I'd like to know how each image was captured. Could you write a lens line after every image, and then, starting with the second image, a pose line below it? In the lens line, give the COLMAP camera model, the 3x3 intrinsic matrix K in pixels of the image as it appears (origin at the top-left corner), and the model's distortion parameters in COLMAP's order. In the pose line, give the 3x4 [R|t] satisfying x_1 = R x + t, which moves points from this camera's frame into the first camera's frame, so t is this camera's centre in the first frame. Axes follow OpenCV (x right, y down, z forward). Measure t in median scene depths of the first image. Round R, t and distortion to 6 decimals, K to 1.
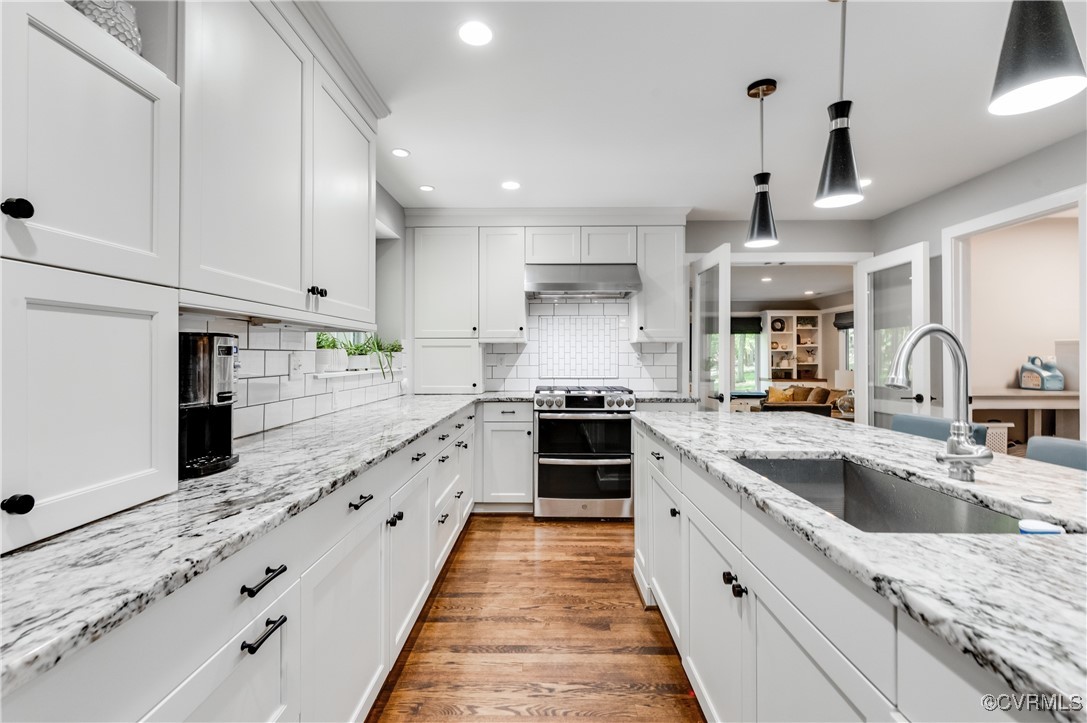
lens RADIAL K [[485.5, 0, 548.4], [0, 485.5, 354.6], [0, 0, 1]] dist [0.003991, -0.001423]
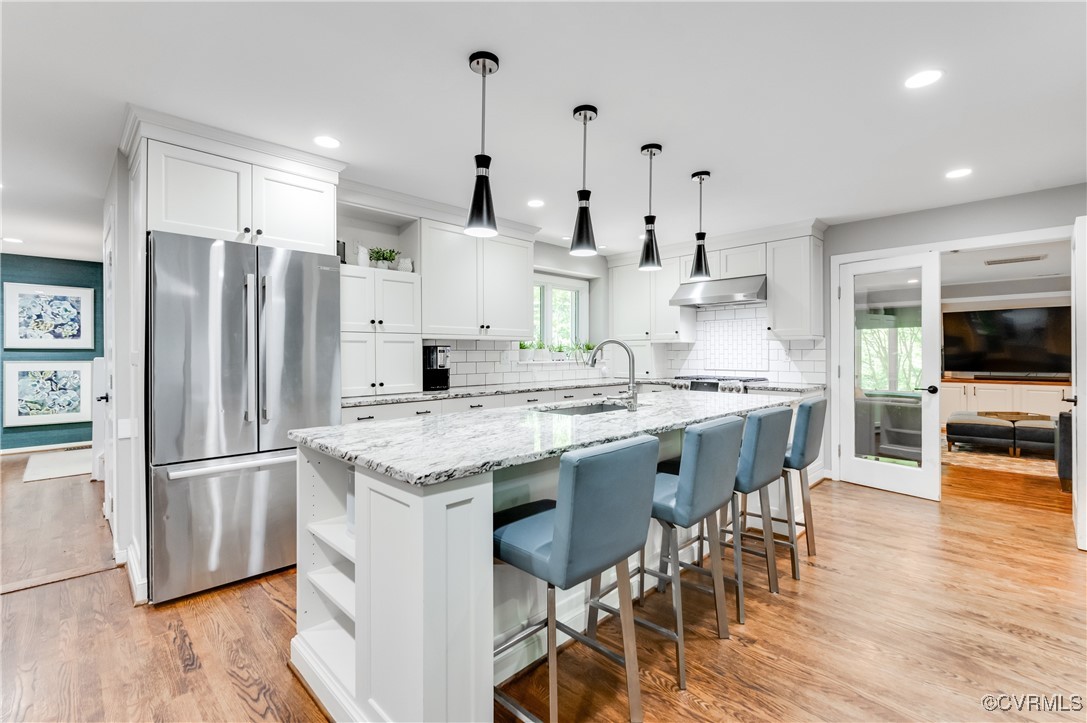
lens RADIAL K [[485.5, 0, 537.7], [0, 485.5, 362.2], [0, 0, 1]] dist [0.003991, -0.001423]
pose [[0.703330, 0.012078, -0.710761, 0.689462], [0.005093, 0.999744, 0.022028, -0.001353], [0.710846, -0.019113, 0.703088, -0.256004]]
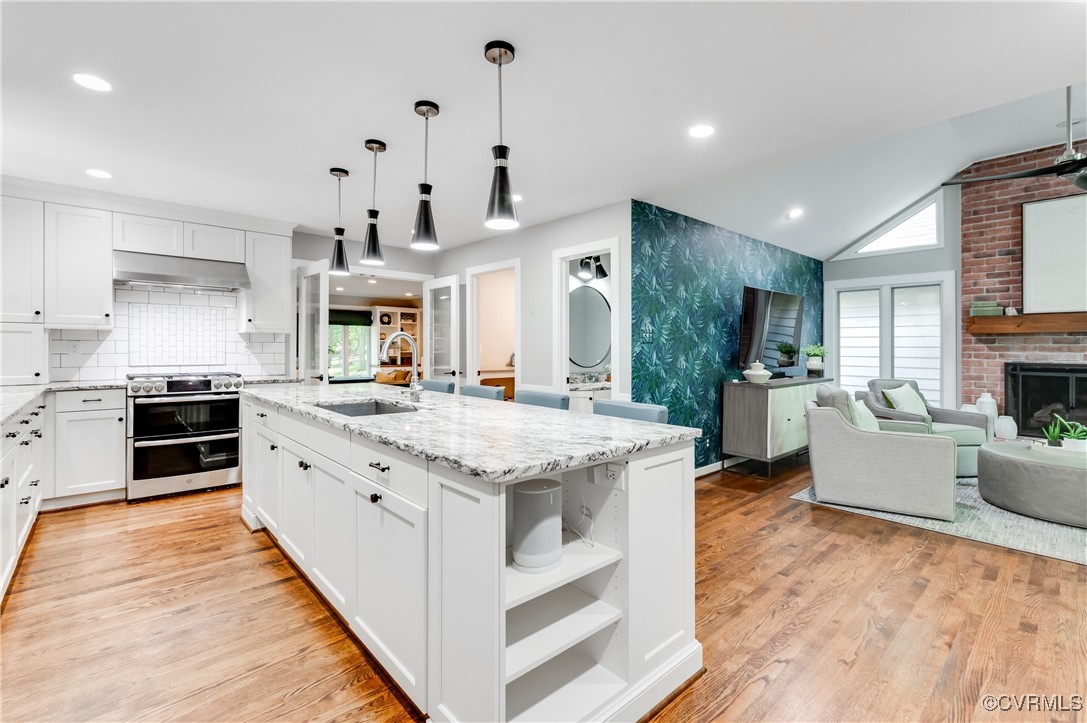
lens RADIAL K [[485.5, 0, 554.8], [0, 485.5, 352.5], [0, 0, 1]] dist [0.003991, -0.001423]
pose [[0.733226, -0.000890, 0.679984, -0.066380], [-0.011774, 0.999833, 0.014004, -0.003185], [-0.679883, -0.018275, 0.733093, -0.361253]]
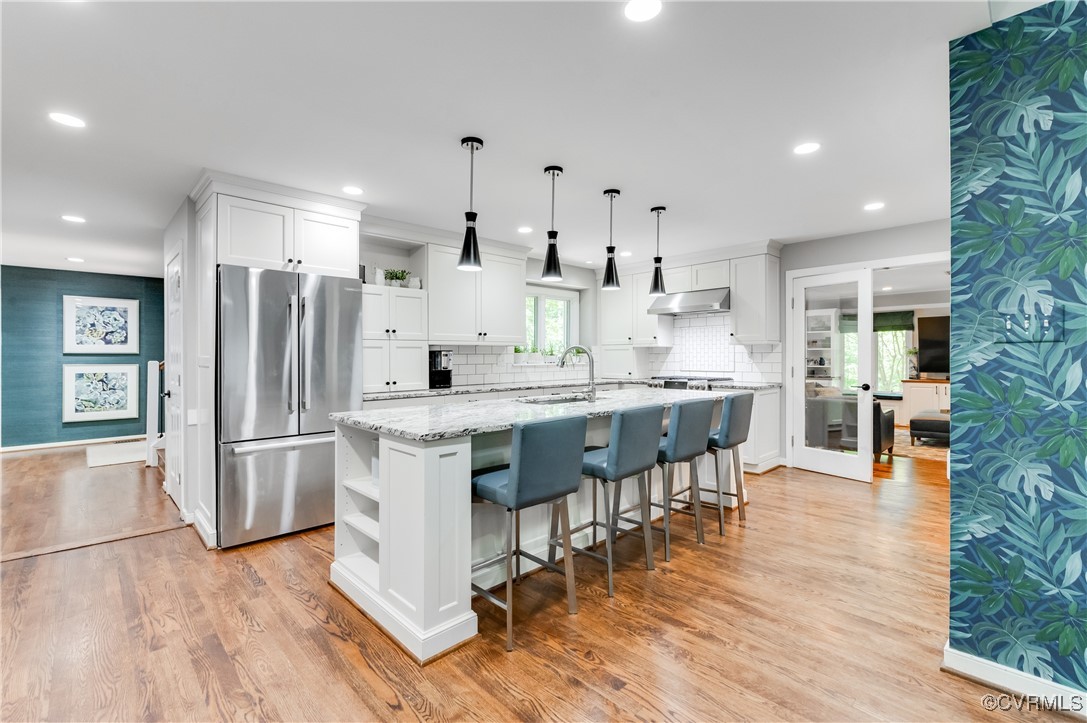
lens RADIAL K [[485.5, 0, 544.5], [0, 485.5, 355.7], [0, 0, 1]] dist [0.003991, -0.001423]
pose [[0.699355, -0.003276, -0.714767, 0.860778], [0.007299, 0.999970, 0.002560, -0.002986], [0.714737, -0.007007, 0.699358, -0.350824]]
